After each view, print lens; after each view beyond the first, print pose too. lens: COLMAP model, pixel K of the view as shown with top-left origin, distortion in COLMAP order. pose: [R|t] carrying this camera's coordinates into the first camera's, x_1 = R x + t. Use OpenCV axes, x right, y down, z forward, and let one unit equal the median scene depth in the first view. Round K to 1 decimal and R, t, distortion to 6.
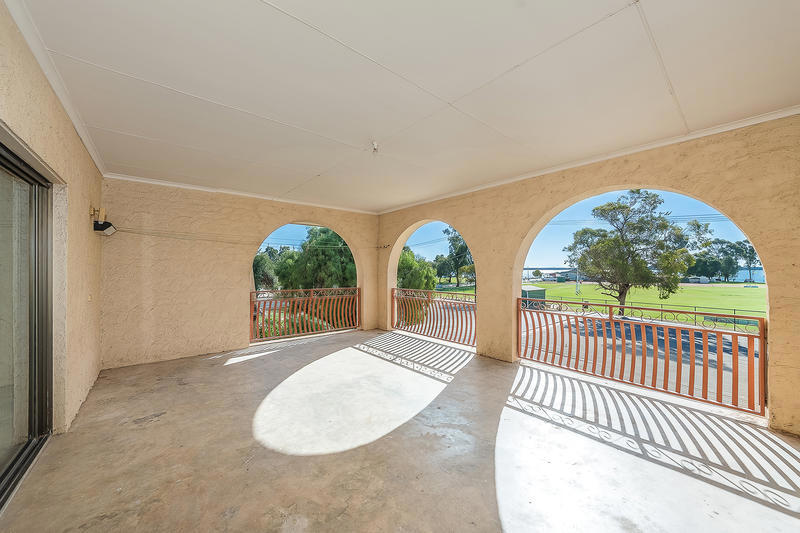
lens RADIAL K [[284.8, 0, 399.8], [0, 284.8, 284.0], [0, 0, 1]] dist [-0.002657, -0.000290]
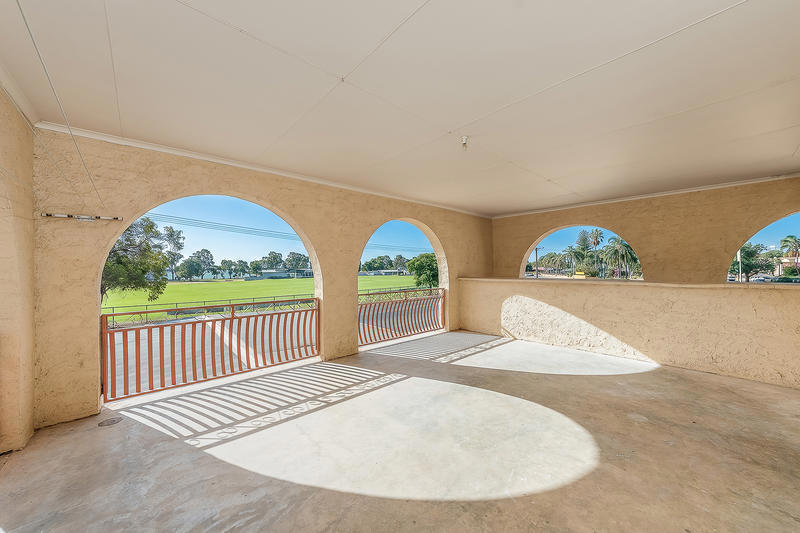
lens RADIAL K [[290.7, 0, 400.0], [0, 290.7, 266.5], [0, 0, 1]] dist [-0.000377, 0.000213]
pose [[-0.008620, 0.007268, 0.999936, -0.687506], [0.056298, 0.998391, -0.006772, -0.037857], [-0.998377, 0.056237, -0.009016, 0.780573]]
